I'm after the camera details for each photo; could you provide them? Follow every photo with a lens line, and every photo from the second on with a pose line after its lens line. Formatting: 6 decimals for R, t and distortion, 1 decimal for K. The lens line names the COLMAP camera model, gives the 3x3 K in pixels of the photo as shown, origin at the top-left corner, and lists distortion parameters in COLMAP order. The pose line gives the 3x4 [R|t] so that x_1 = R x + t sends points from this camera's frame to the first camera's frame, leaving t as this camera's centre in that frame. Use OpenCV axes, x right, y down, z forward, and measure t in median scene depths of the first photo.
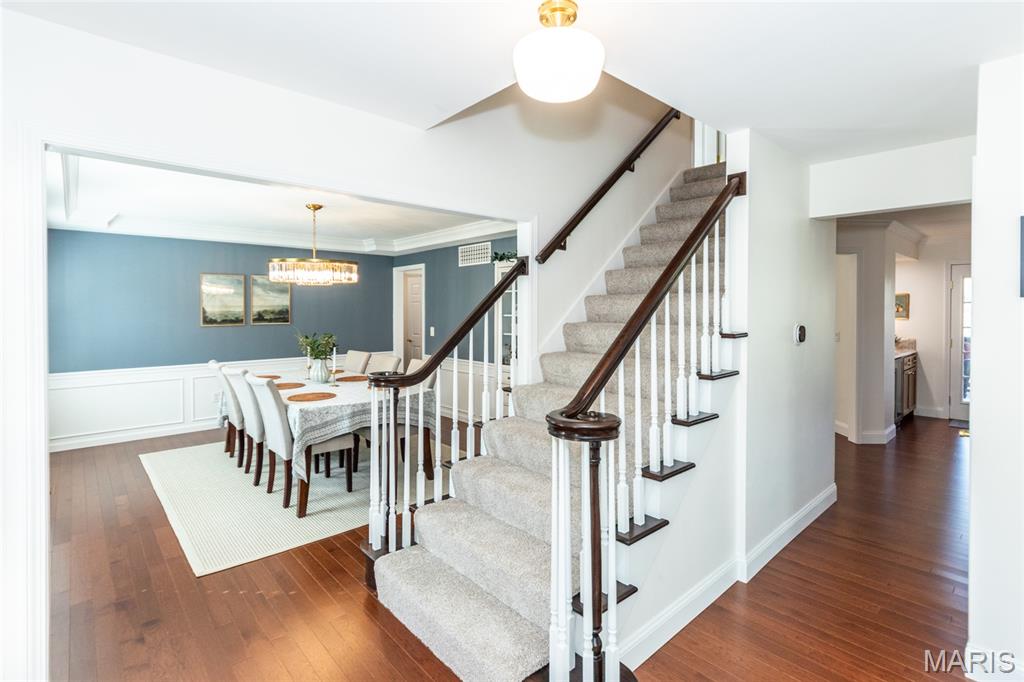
lens RADIAL K [[486.0, 0, 512.0], [0, 486.0, 313.1], [0, 0, 1]] dist [0.000801, 0.000988]
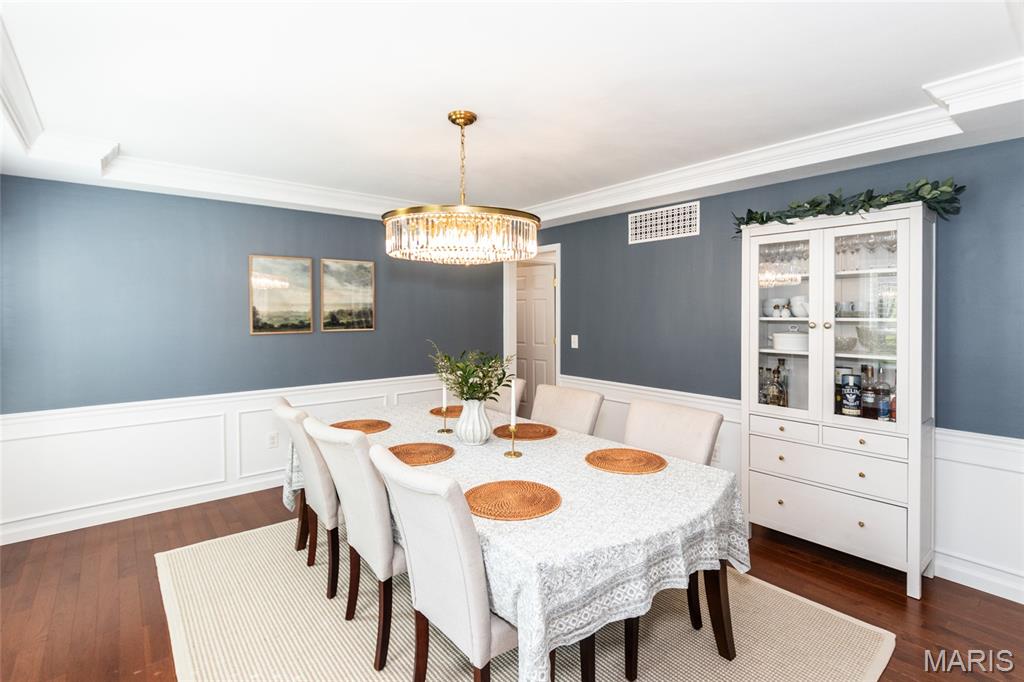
lens RADIAL K [[486.0, 0, 517.1], [0, 486.0, 315.5], [0, 0, 1]] dist [0.000801, 0.000988]
pose [[0.999169, -0.000420, -0.040767, -0.241261], [0.000450, 1.000000, 0.000740, 0.000827], [0.040767, -0.000757, 0.999168, 0.341836]]
